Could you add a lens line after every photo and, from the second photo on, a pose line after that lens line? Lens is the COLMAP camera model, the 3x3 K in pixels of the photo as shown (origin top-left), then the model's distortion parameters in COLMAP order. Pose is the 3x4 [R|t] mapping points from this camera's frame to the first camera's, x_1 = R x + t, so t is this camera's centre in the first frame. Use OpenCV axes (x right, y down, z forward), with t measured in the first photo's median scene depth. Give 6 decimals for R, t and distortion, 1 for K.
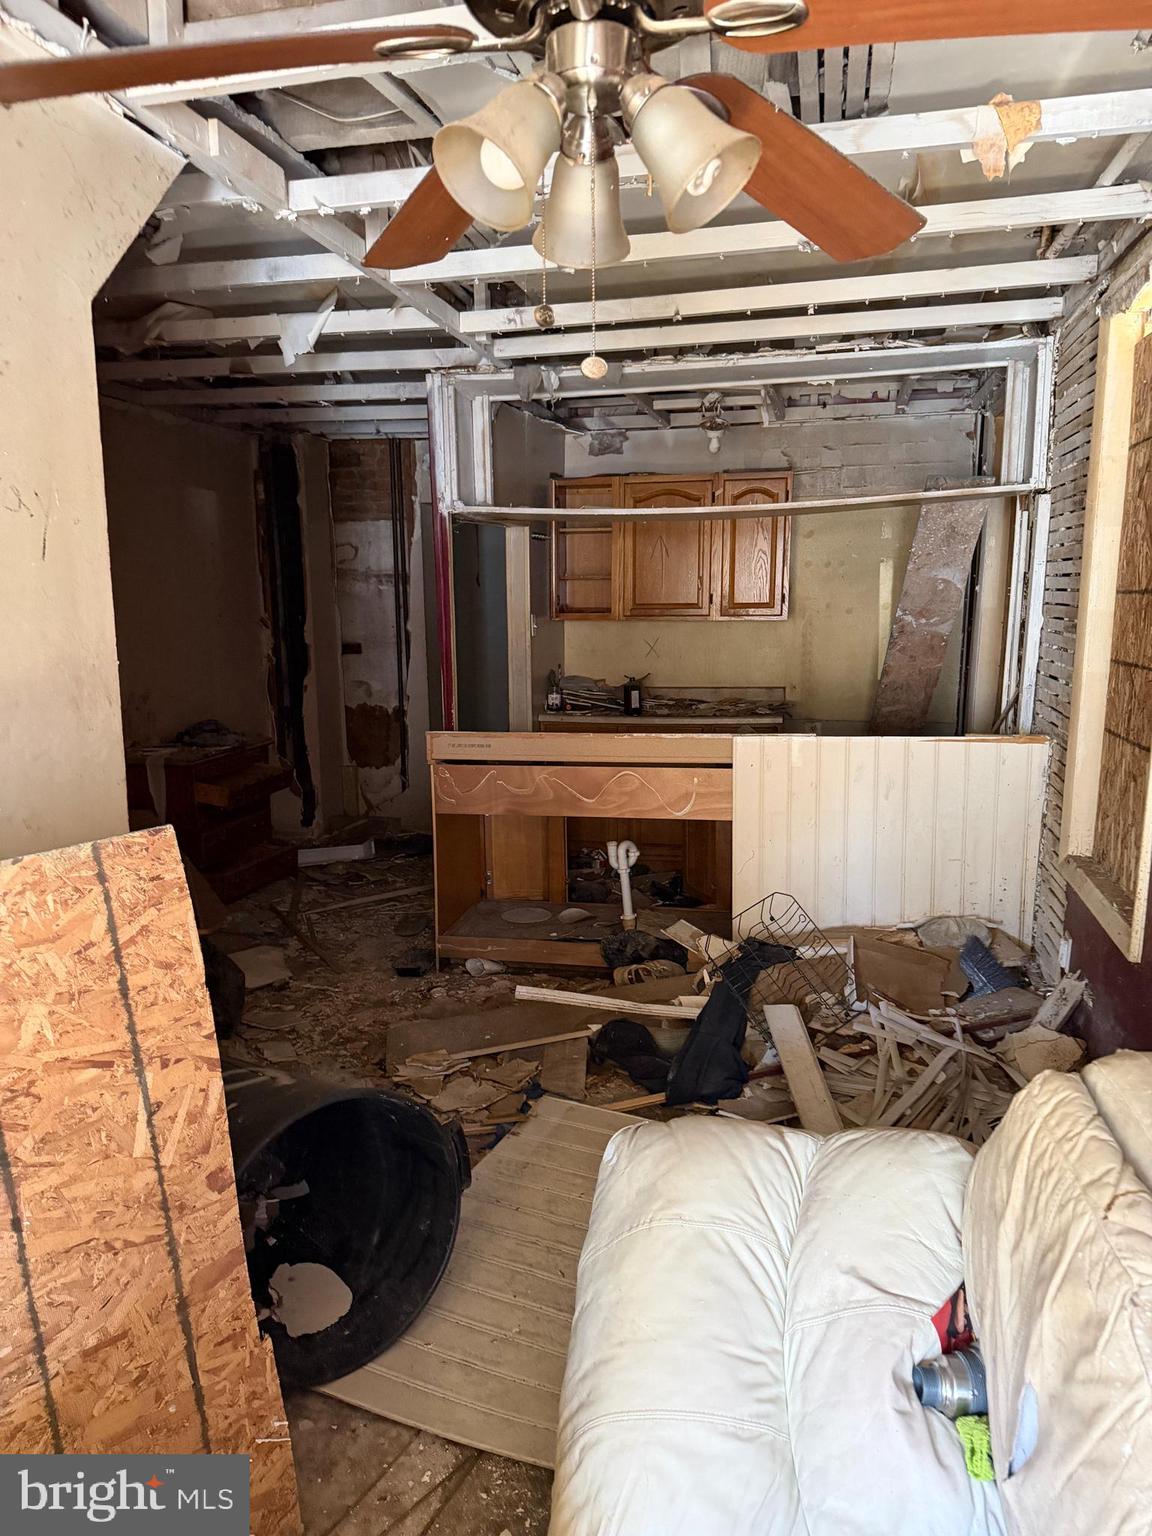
lens RADIAL K [[1074.7, 0, 573.9], [0, 1074.7, 768.8], [0, 0, 1]] dist [0.071289, -0.093219]
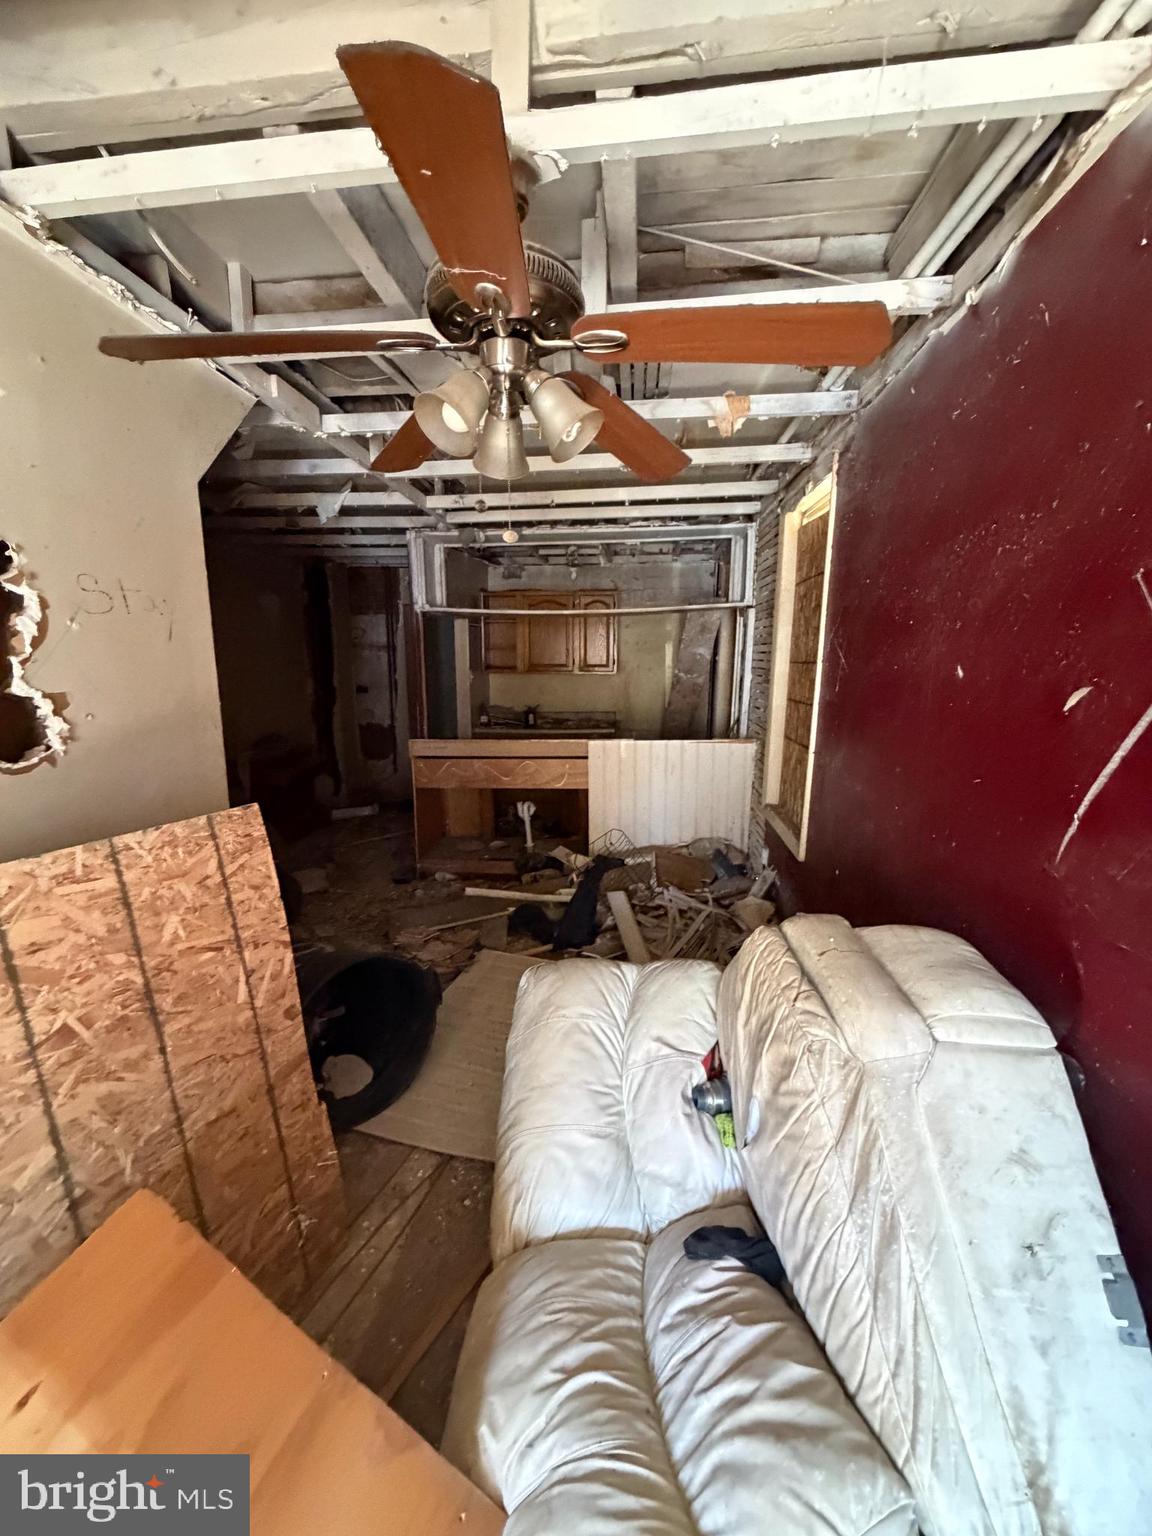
lens RADIAL K [[614.5, 0, 576.1], [0, 614.5, 764.4], [0, 0, 1]] dist [0.001374, -0.000314]
pose [[0.991250, -0.014844, 0.131160, -0.003479], [0.013232, 0.999826, 0.013158, -0.004872], [-0.131333, -0.011307, 0.991274, 0.001797]]
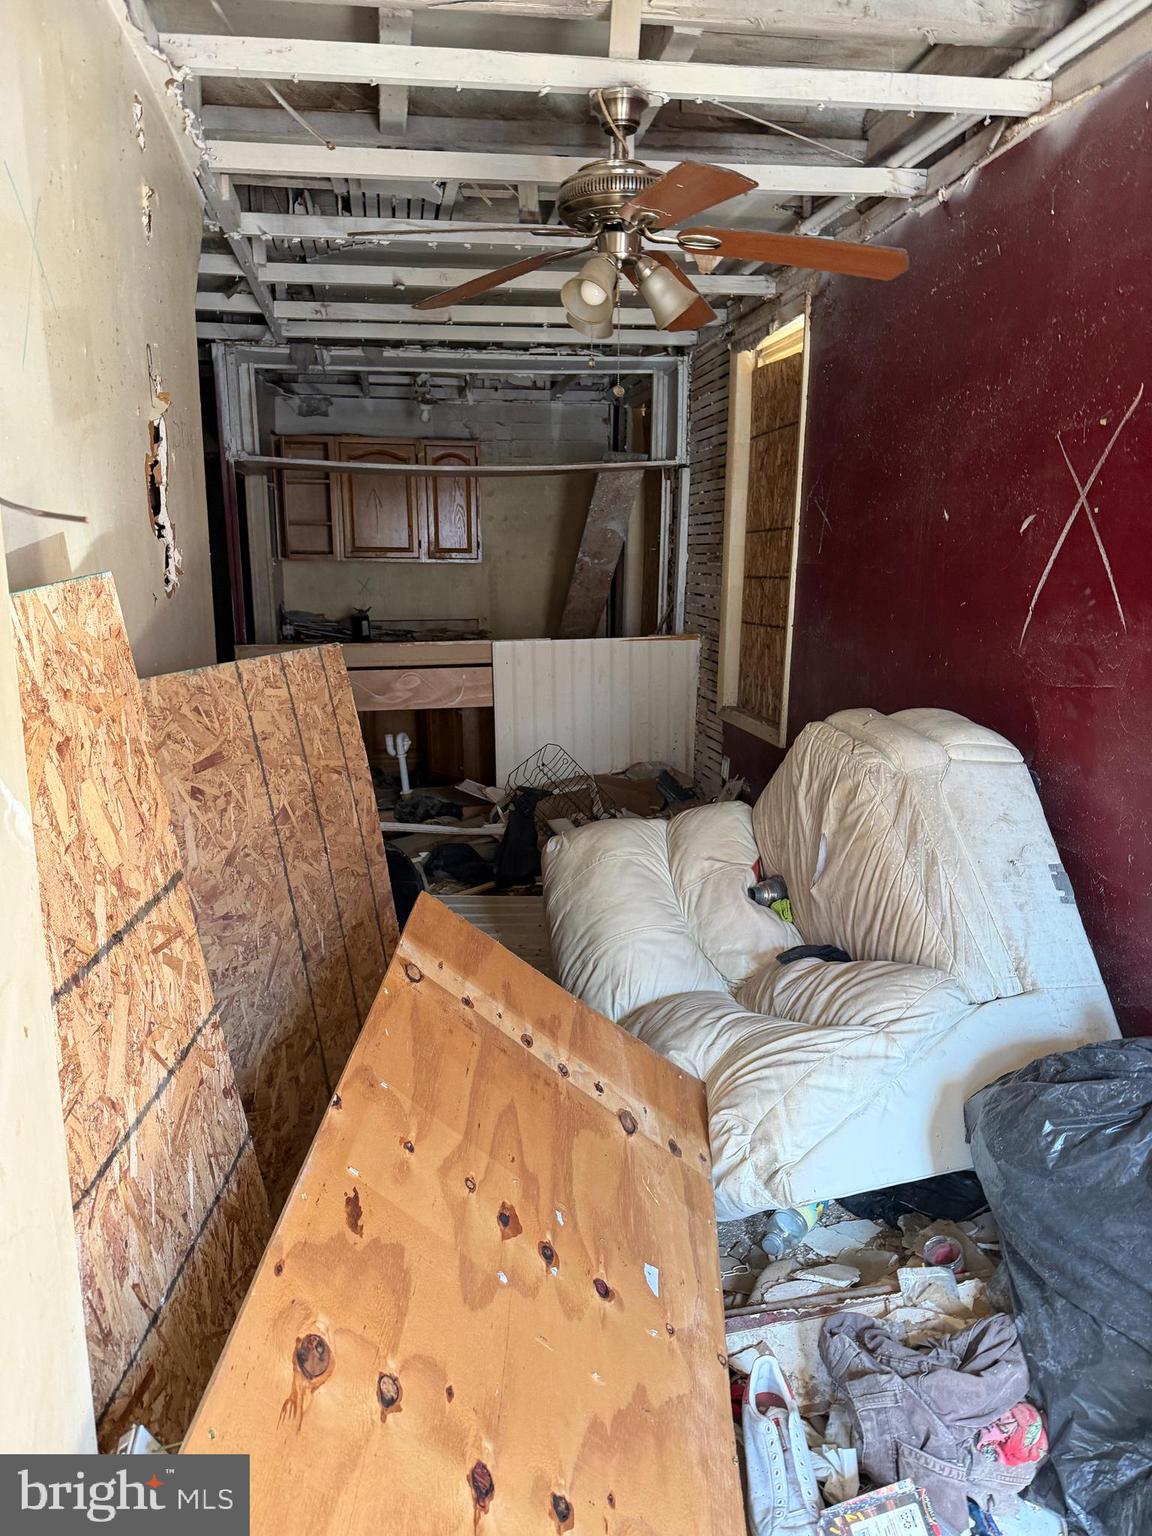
lens RADIAL K [[1074.7, 0, 576.6], [0, 1074.7, 769.6], [0, 0, 1]] dist [0.071289, -0.093219]
pose [[0.921549, -0.069287, 0.382029, -0.261087], [0.058458, 0.997492, 0.039896, 0.077925], [-0.383835, -0.014433, 0.923289, -0.261622]]
